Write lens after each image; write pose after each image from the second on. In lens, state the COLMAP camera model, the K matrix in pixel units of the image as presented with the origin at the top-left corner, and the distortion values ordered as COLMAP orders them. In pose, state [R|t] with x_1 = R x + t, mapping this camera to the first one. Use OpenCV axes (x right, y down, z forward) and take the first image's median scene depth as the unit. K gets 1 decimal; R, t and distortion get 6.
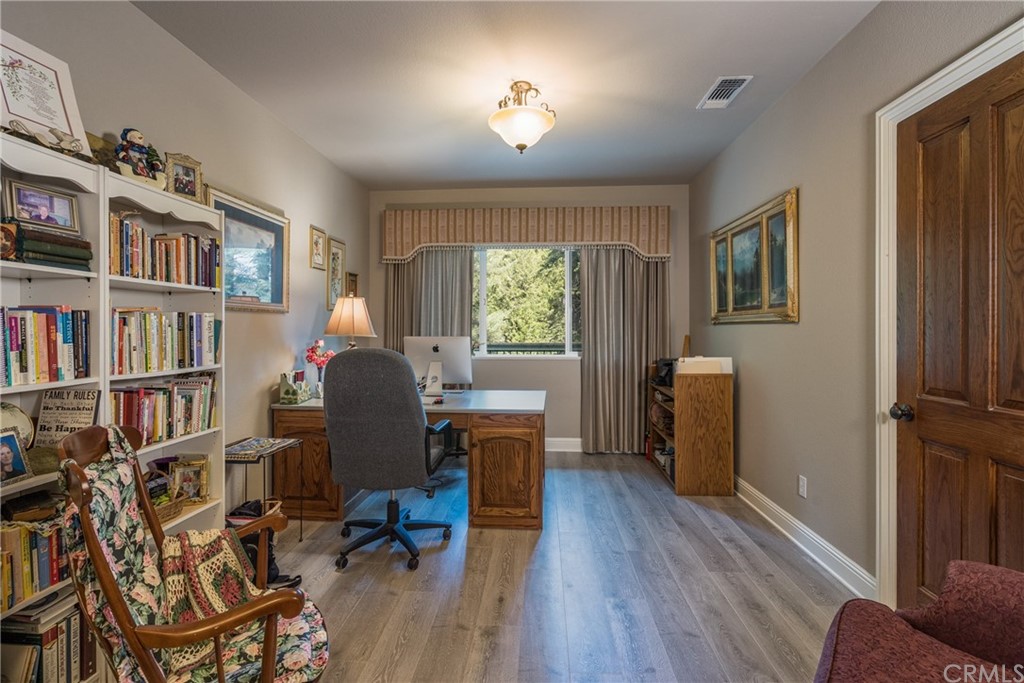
lens RADIAL K [[531.1, 0, 512.0], [0, 531.1, 341.5], [0, 0, 1]] dist [0.001137, 0.000128]
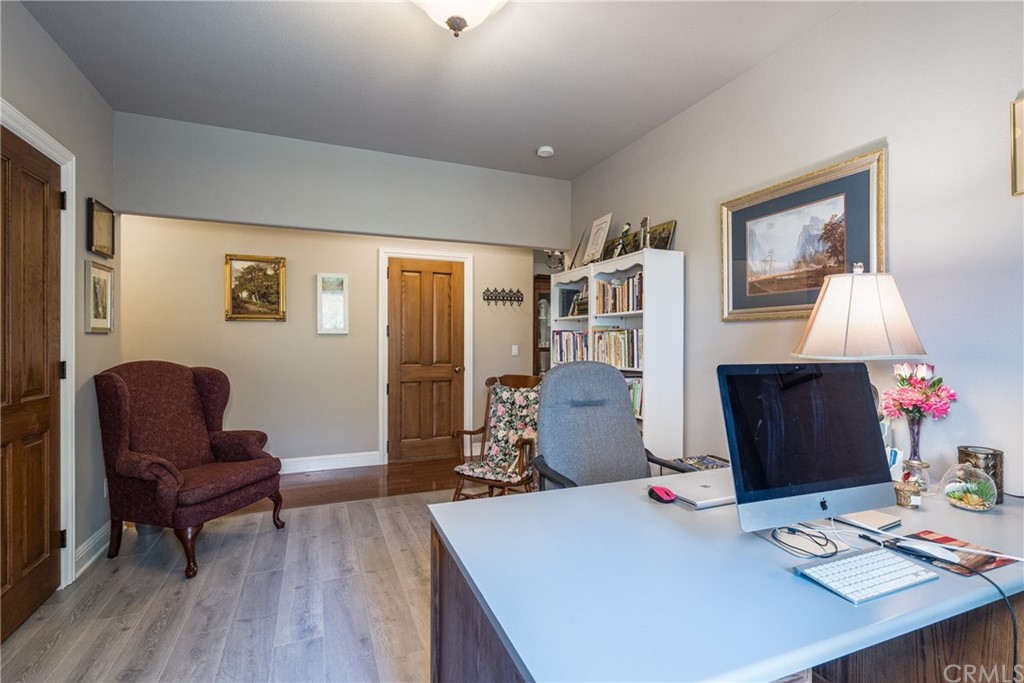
lens RADIAL K [[464.3, 0, 512.0], [0, 464.3, 341.5], [0, 0, 1]] dist [0.002669, 0.000328]
pose [[-0.896318, 0.005464, -0.443378, 0.255445], [-0.004398, 0.999765, 0.021211, -0.049103], [0.443390, 0.020962, -0.896084, 2.010181]]
